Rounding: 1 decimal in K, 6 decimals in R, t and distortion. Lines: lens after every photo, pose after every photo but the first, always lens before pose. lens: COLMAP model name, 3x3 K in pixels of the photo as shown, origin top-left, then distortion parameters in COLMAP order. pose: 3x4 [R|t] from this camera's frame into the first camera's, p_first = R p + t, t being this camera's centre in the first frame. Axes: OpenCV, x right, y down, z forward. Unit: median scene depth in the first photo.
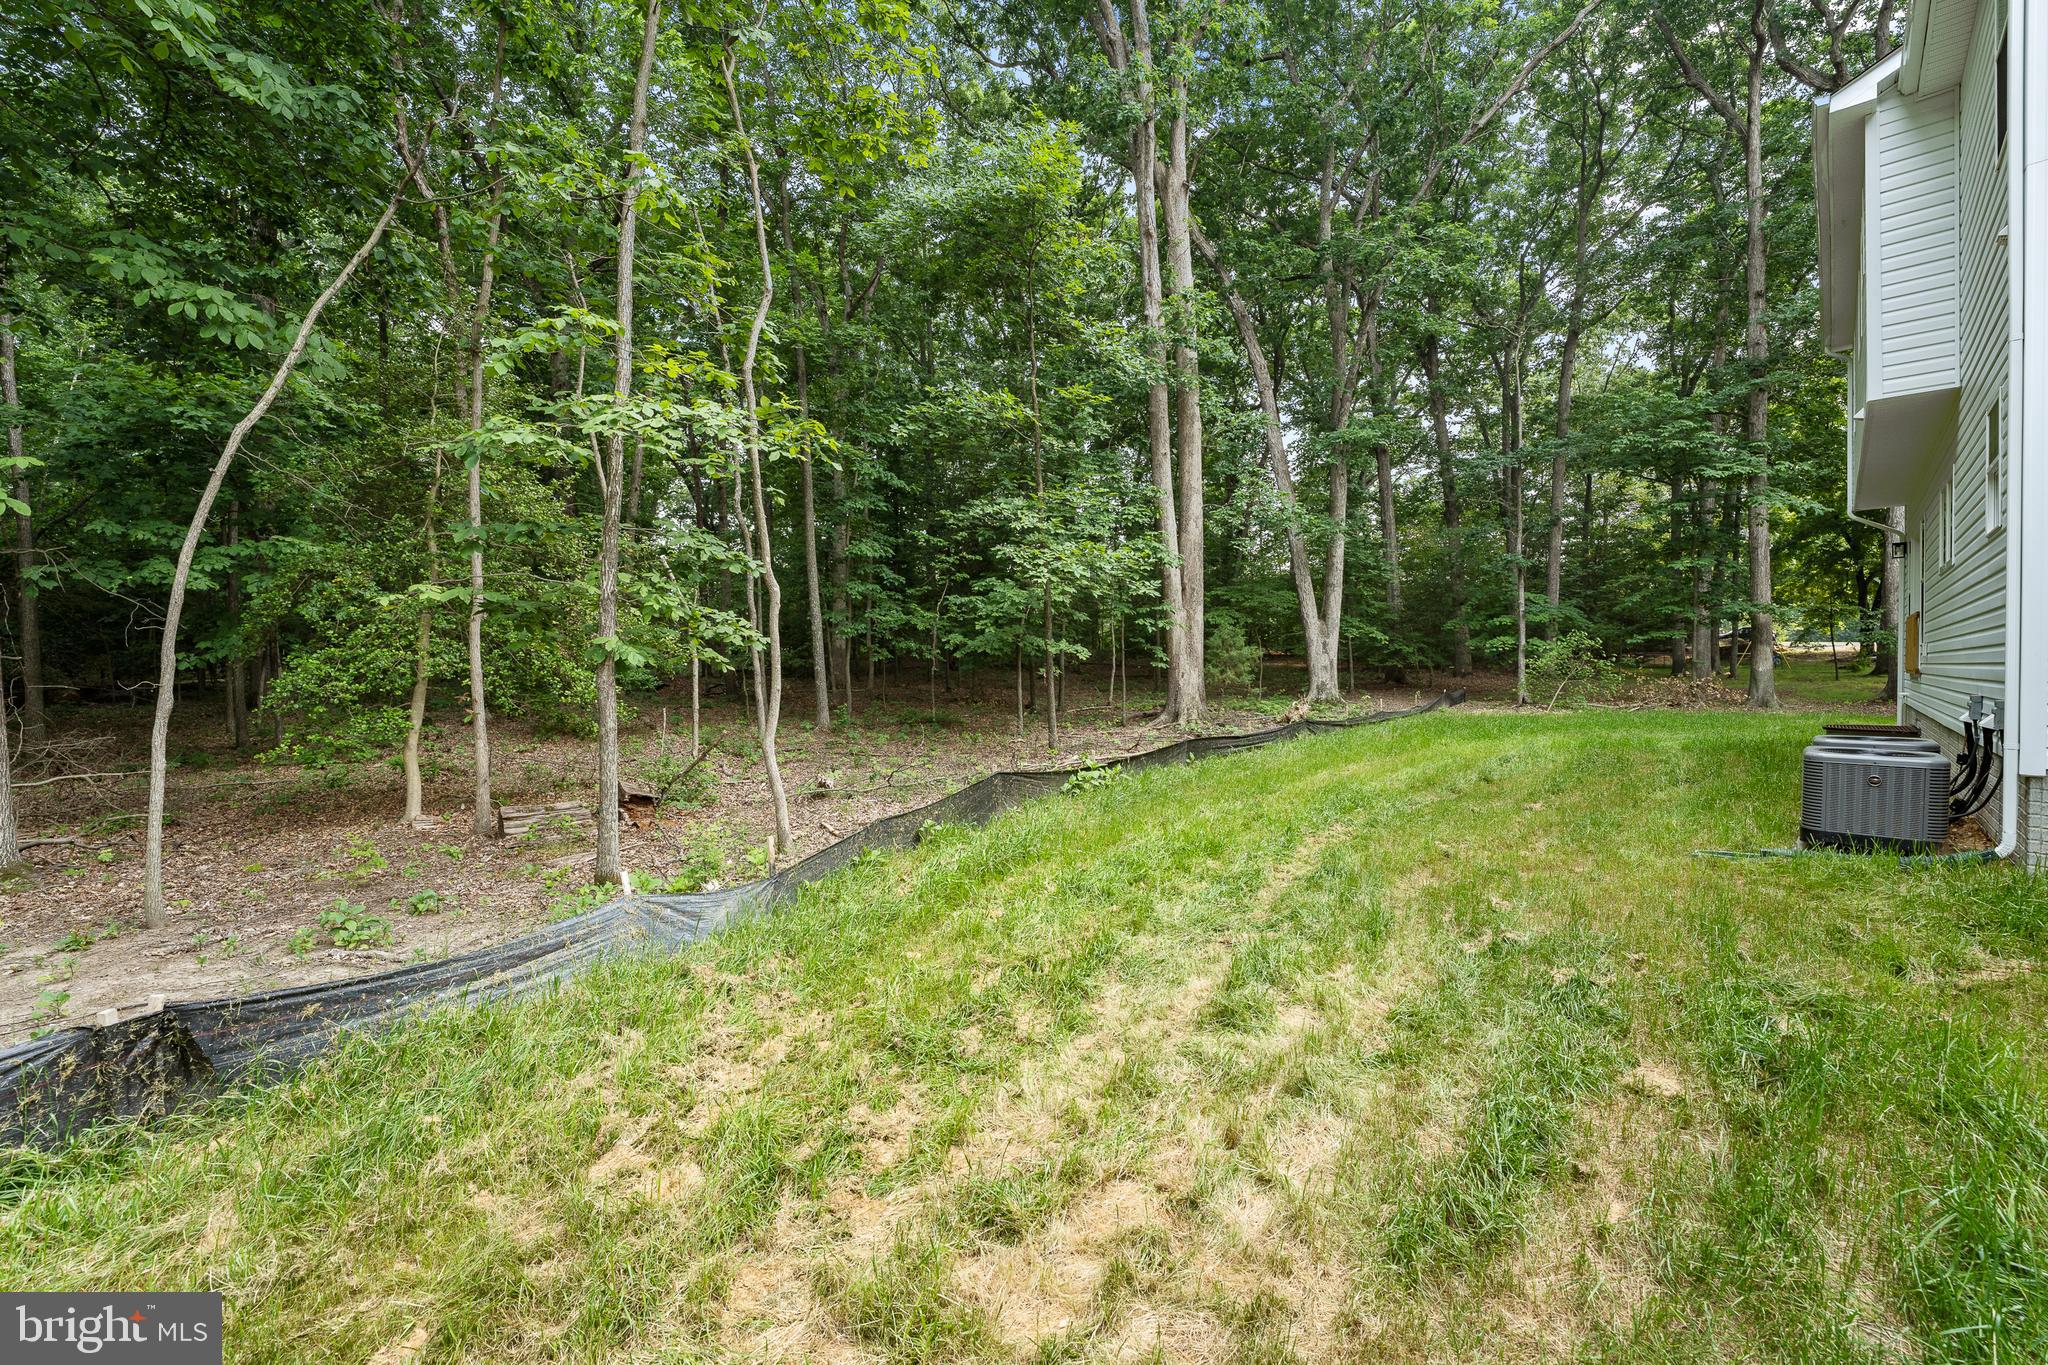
lens RADIAL K [[834.8, 0, 1024.0], [0, 834.8, 682.5], [0, 0, 1]] dist [-0.023768, -0.000199]
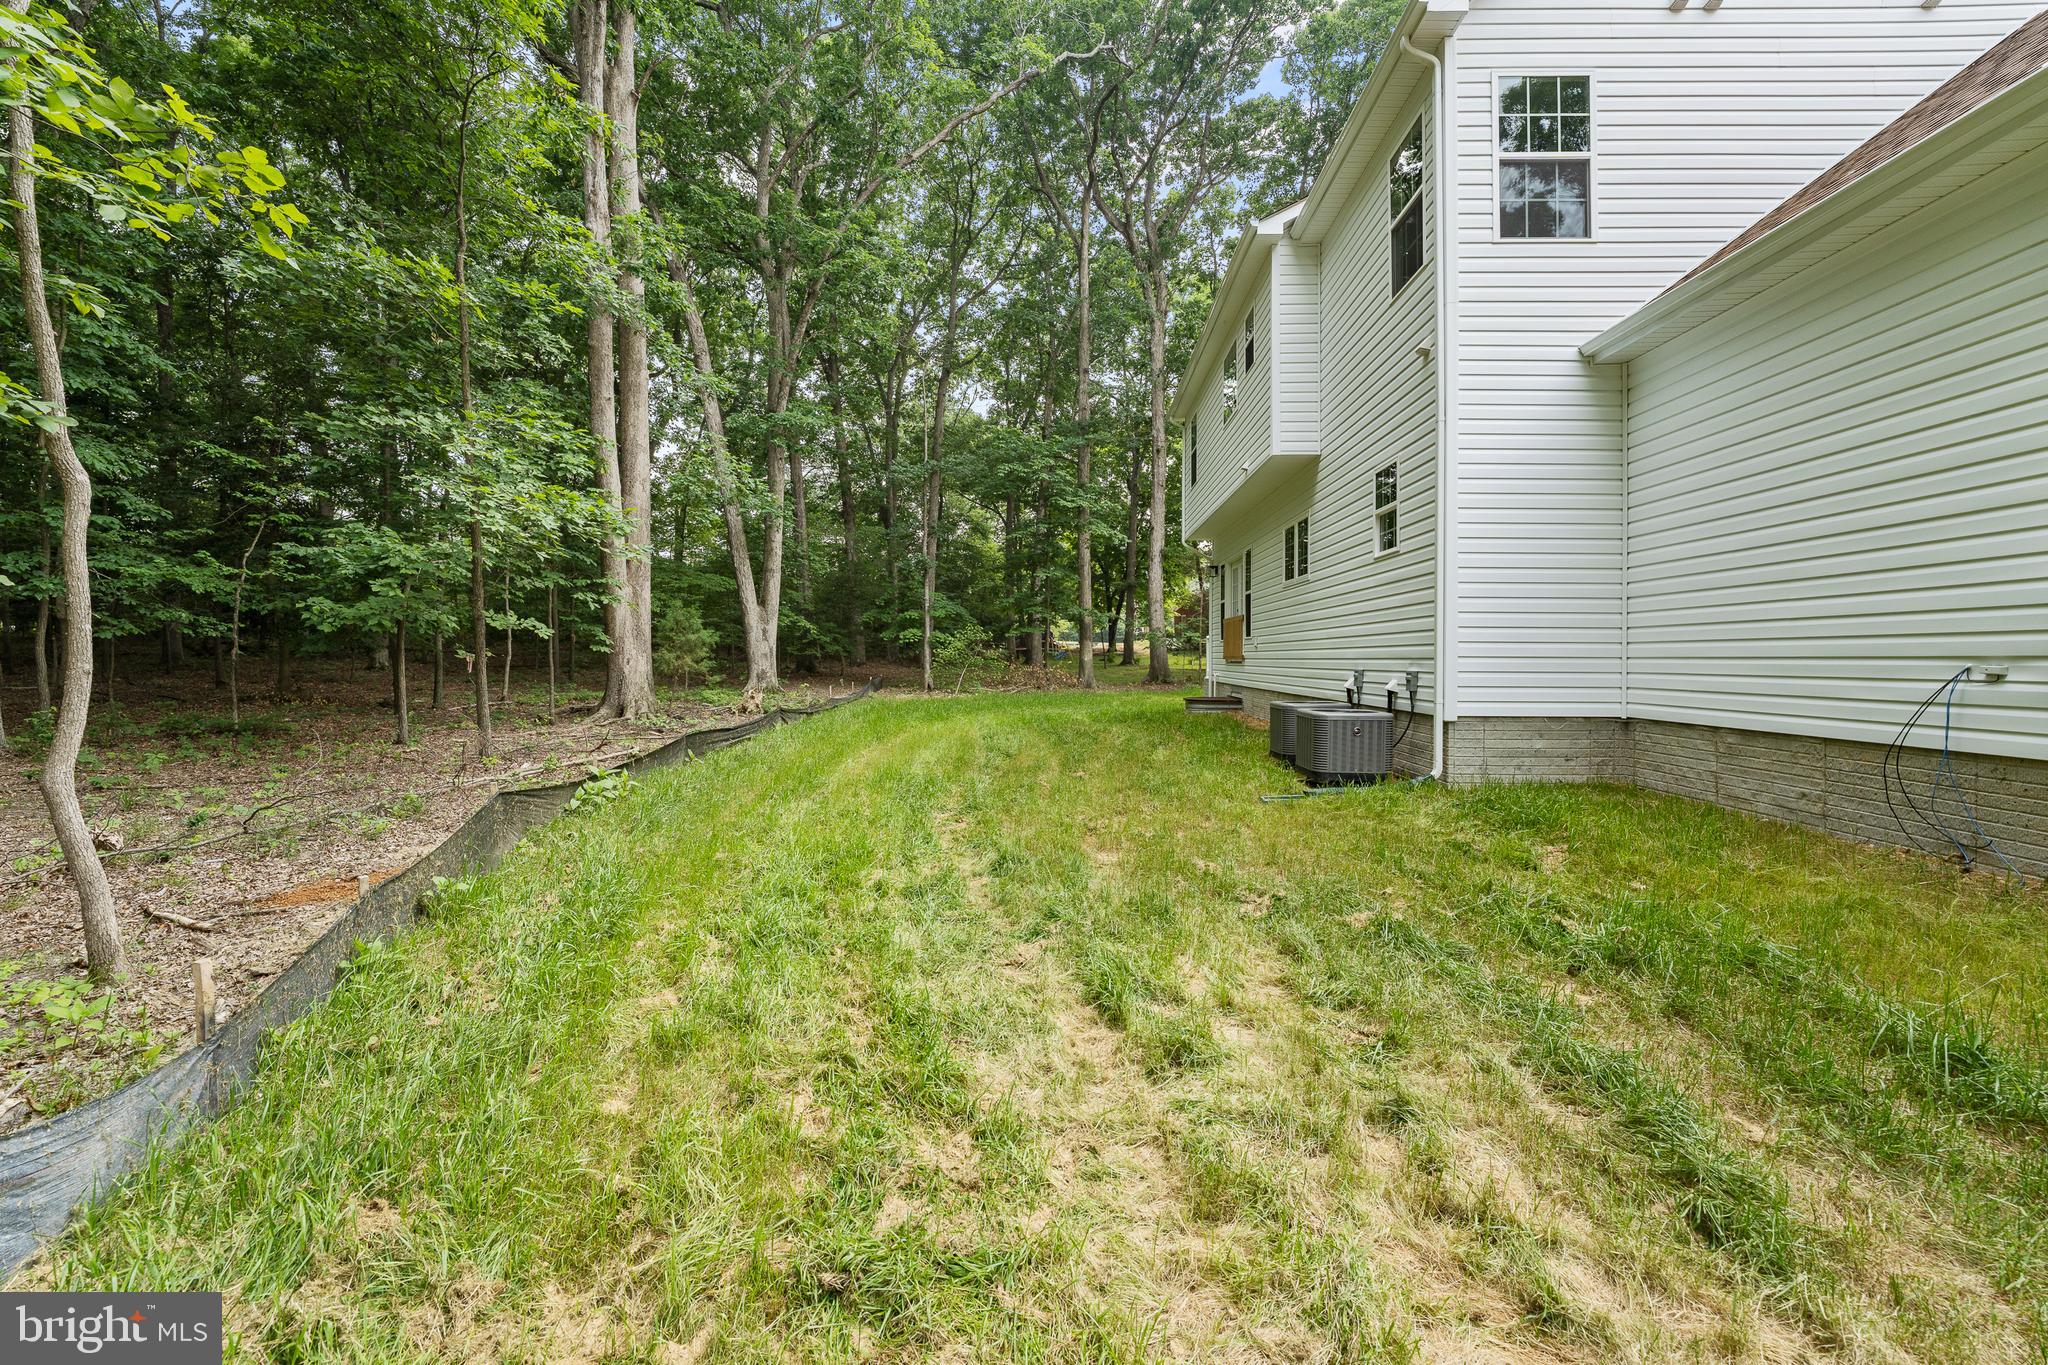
lens RADIAL K [[837.6, 0, 1028.6], [0, 837.6, 667.4], [0, 0, 1]] dist [-0.025859, -0.000078]
pose [[0.743609, -0.001594, 0.668612, -0.077395], [0.007730, 0.999951, -0.006213, 0.005859], [-0.668570, 0.009788, 0.743585, 0.094443]]
